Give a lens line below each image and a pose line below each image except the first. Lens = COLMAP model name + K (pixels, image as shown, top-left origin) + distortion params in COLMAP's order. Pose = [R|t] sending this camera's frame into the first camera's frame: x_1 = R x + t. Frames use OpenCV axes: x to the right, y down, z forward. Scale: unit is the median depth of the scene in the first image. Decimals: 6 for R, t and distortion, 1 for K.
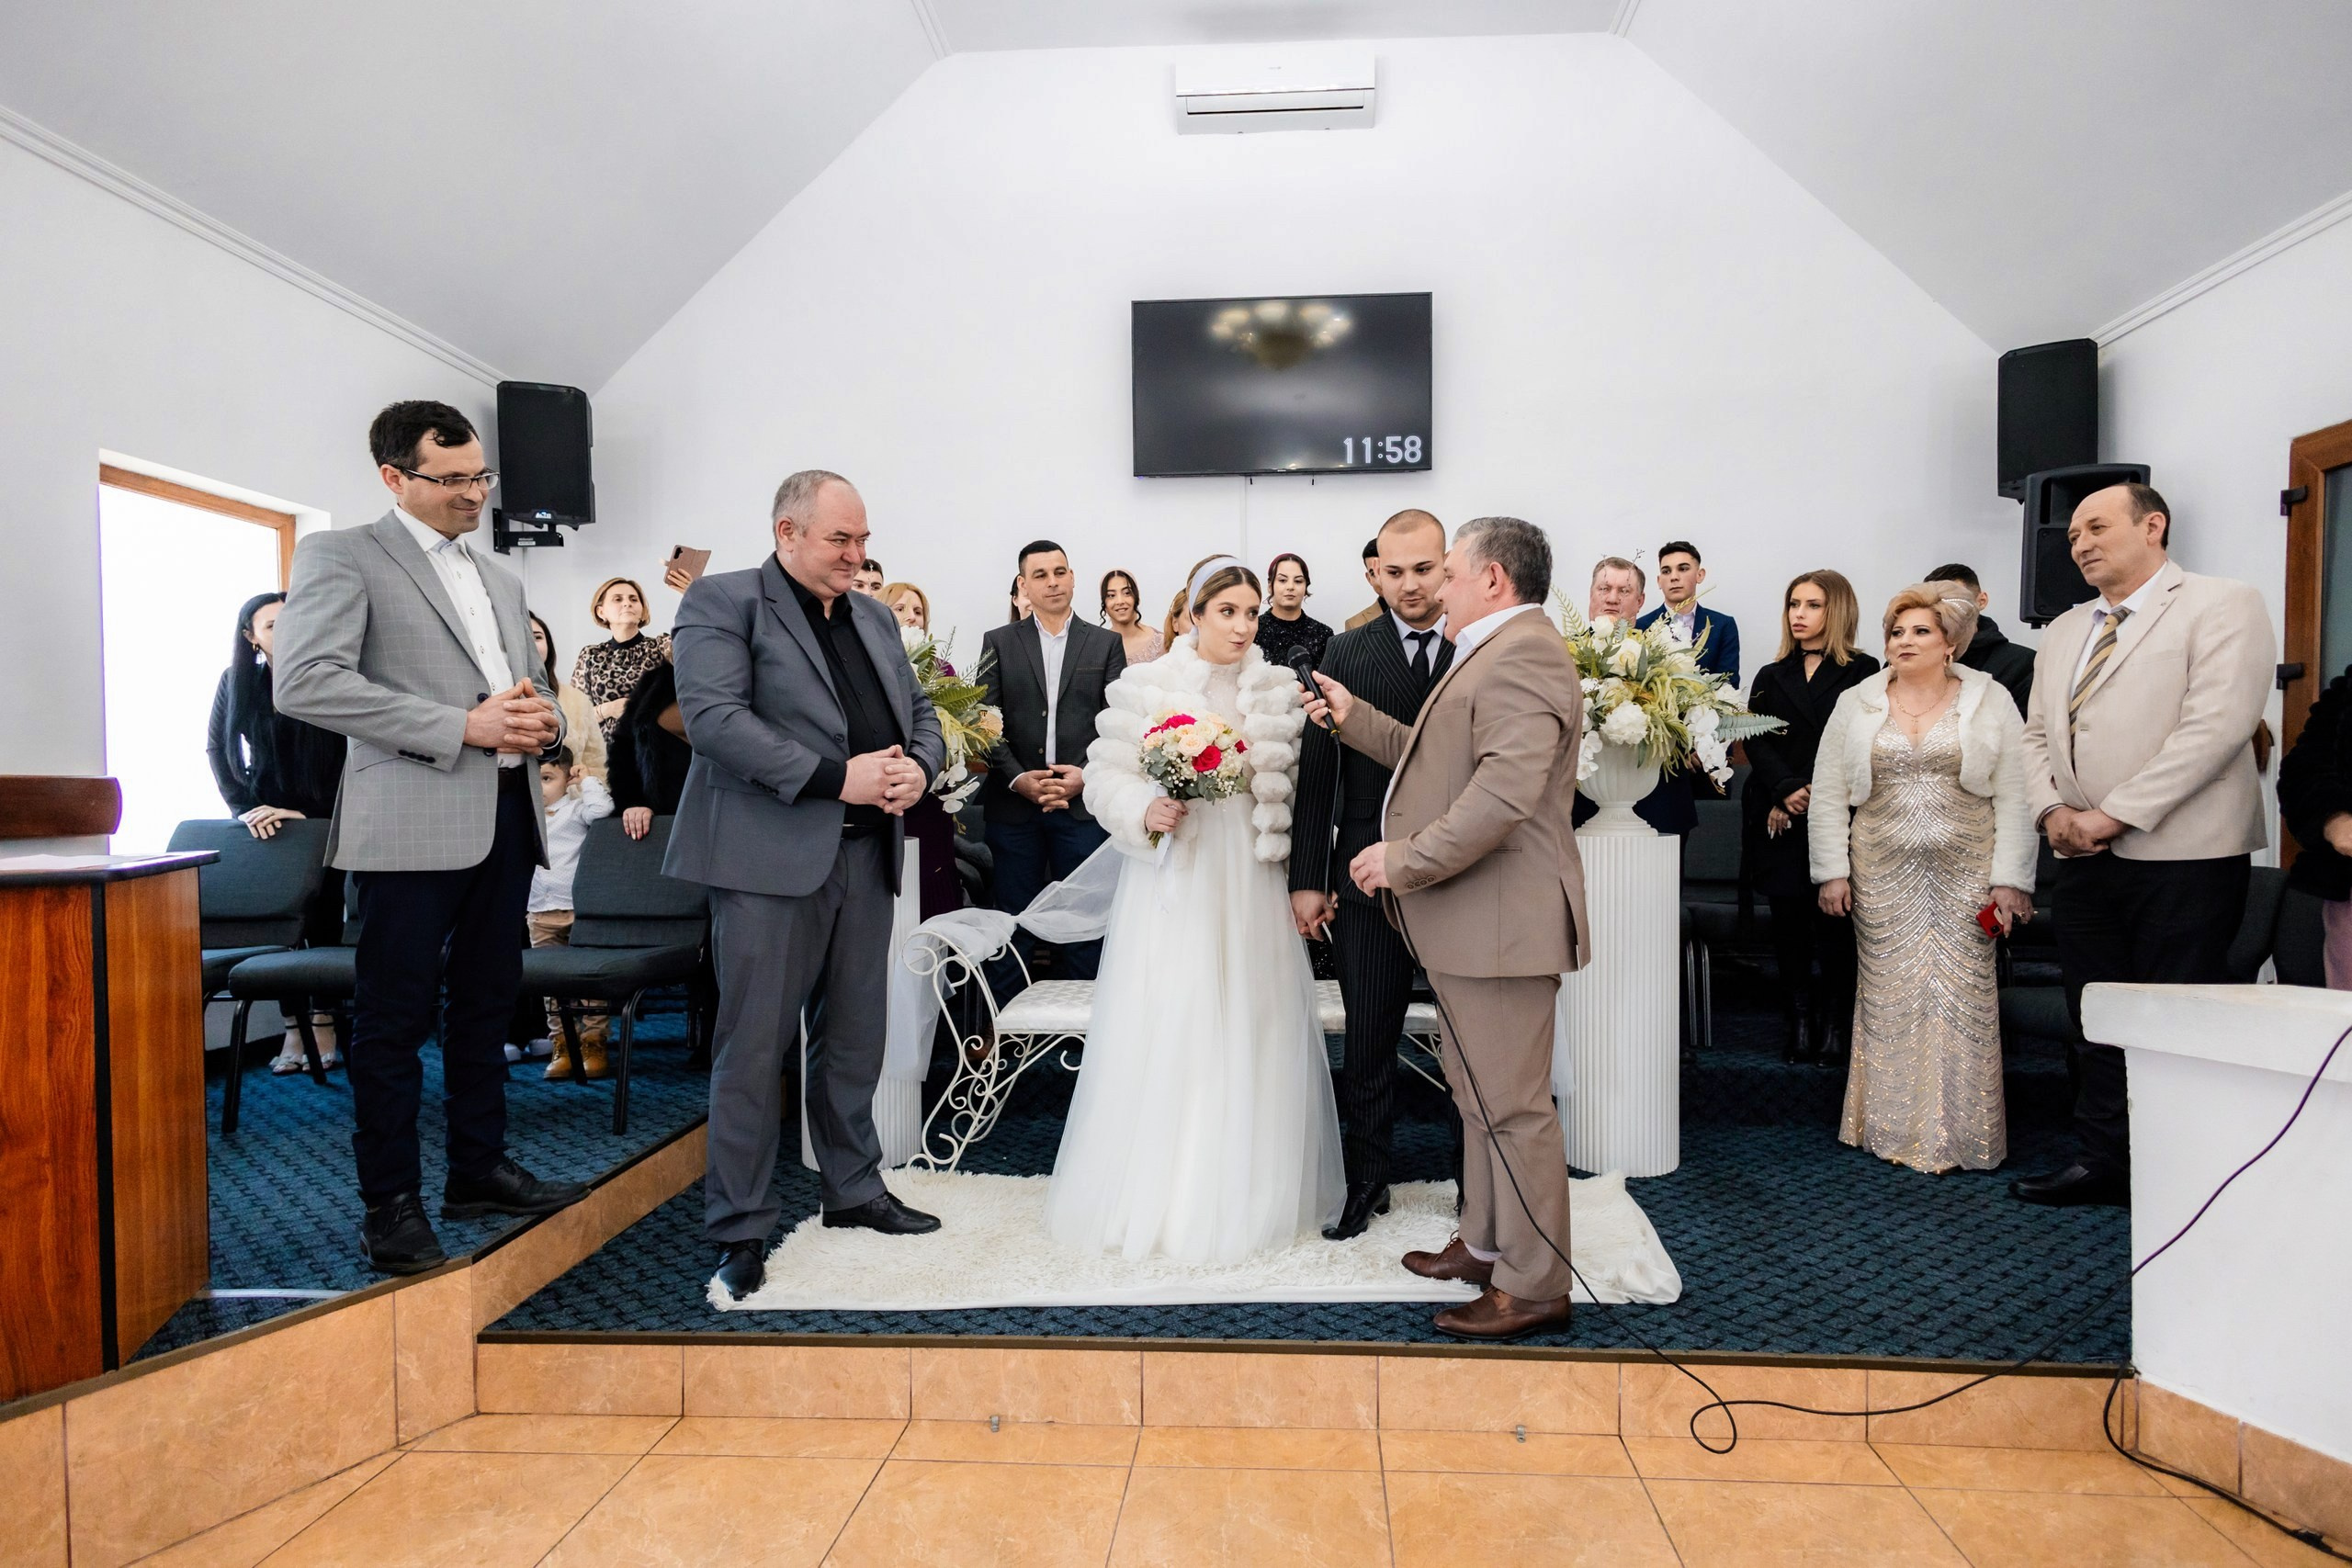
lens RADIAL K [[1176.3, 0, 1246.7], [0, 1176.3, 807.6], [0, 0, 1]] dist [0.002843, -0.001643]
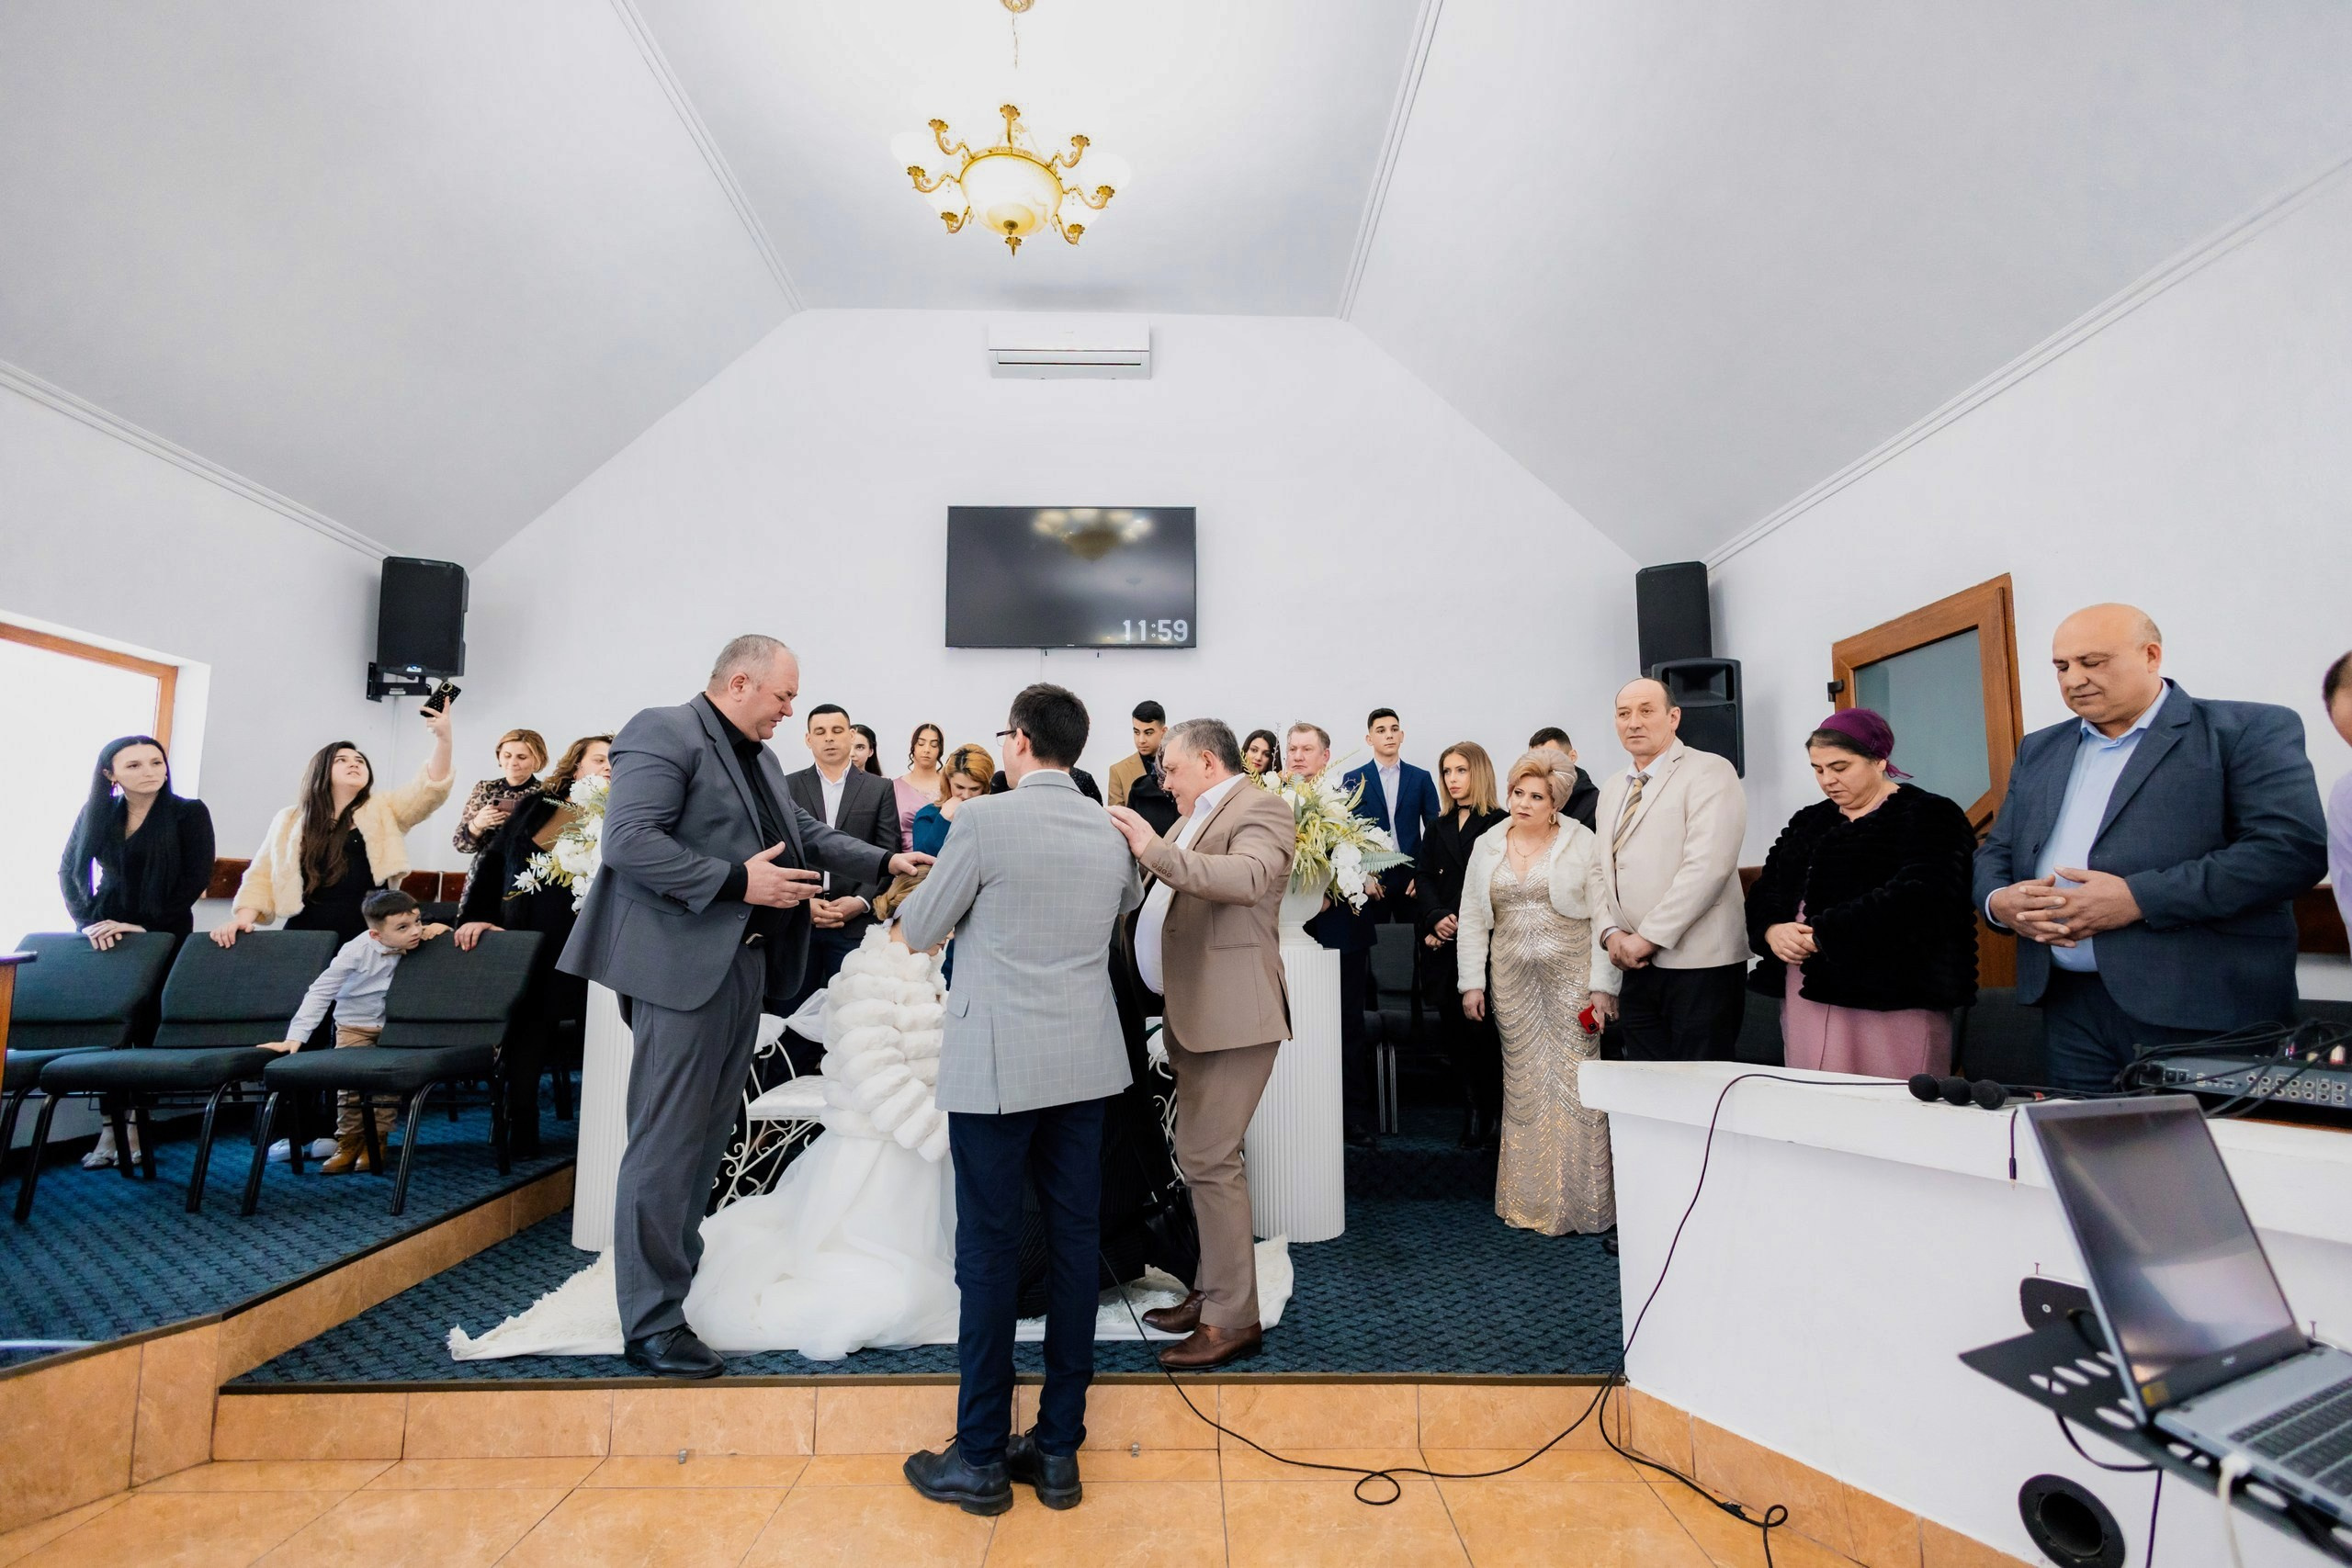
lens RADIAL K [[1072.5, 0, 1198.7], [0, 1072.5, 791.3], [0, 0, 1]] dist [0.005332, -0.005434]
pose [[0.997323, 0.013782, 0.071817, 0.180190], [-0.003923, 0.990749, -0.135650, 0.016049], [-0.073022, 0.135005, 0.988150, -0.143891]]
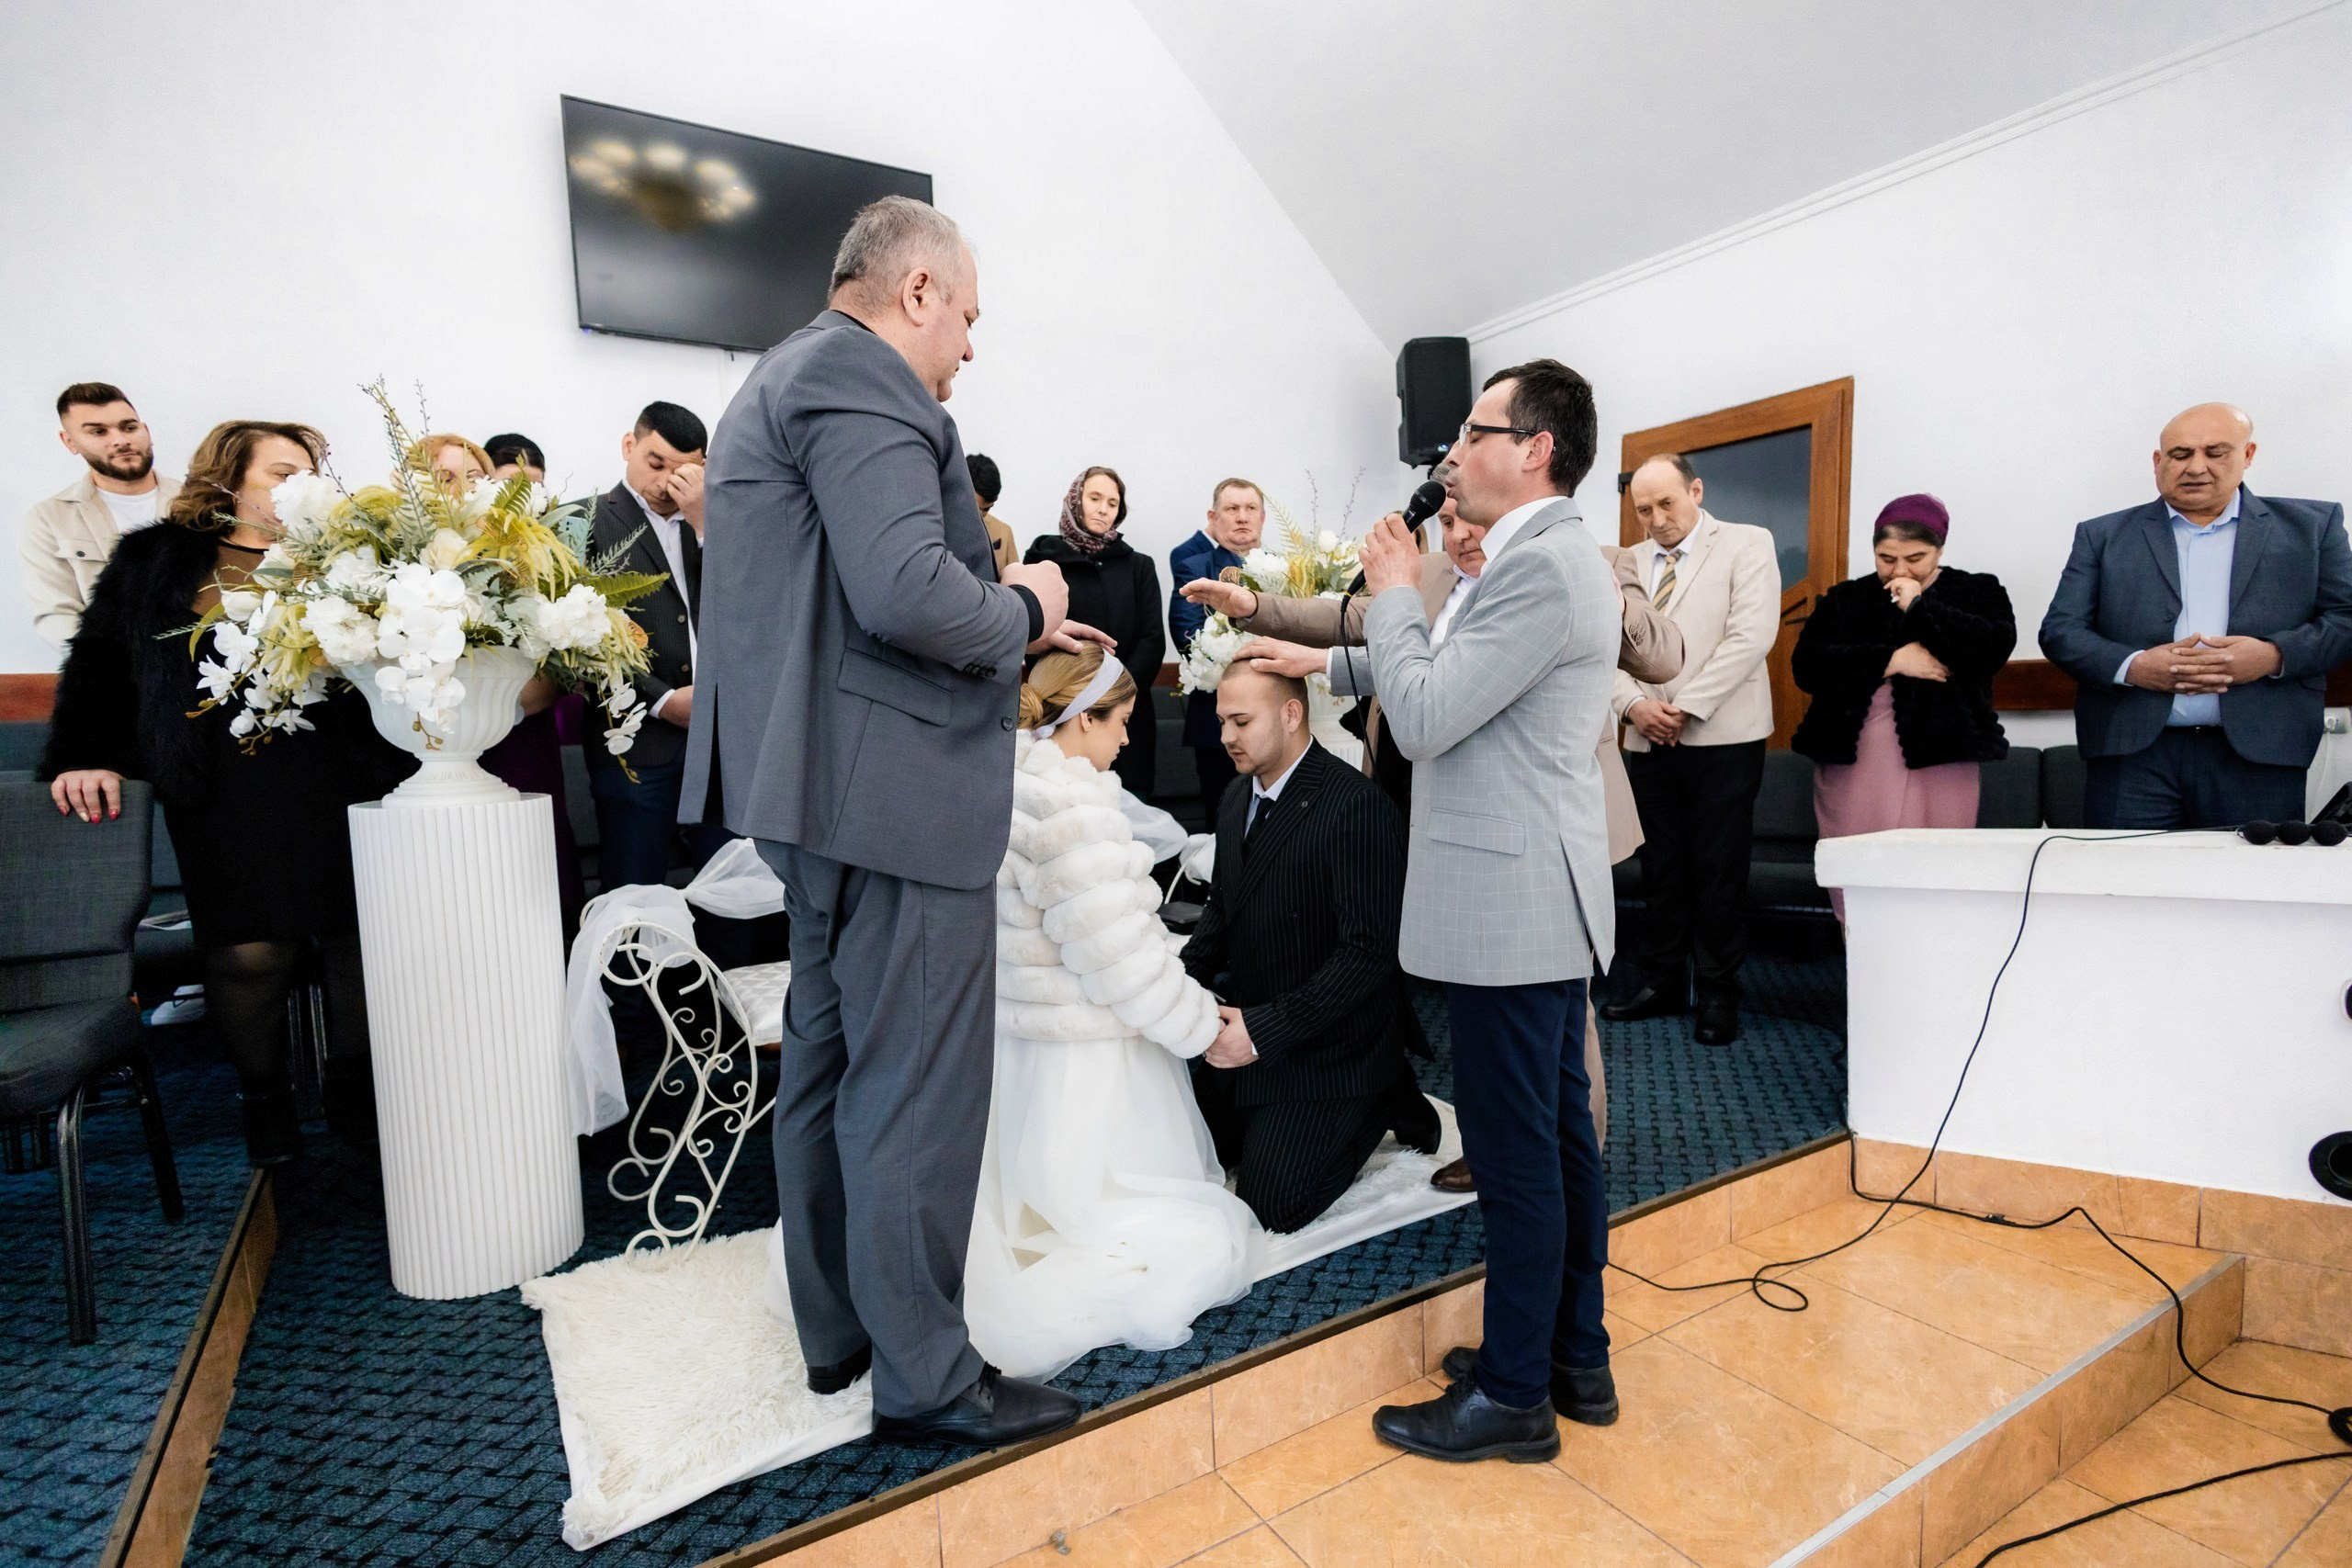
lens RADIAL K [[1123.3, 0, 1138.3], [0, 1123.3, 814.5], [0, 0, 1]] dist [0.002995, 0.000171]
pose [[0.840112, -0.075373, 0.537150, -0.460091], [0.041329, 0.996314, 0.075164, 0.003866], [-0.540836, -0.040947, 0.840131, 0.337002]]
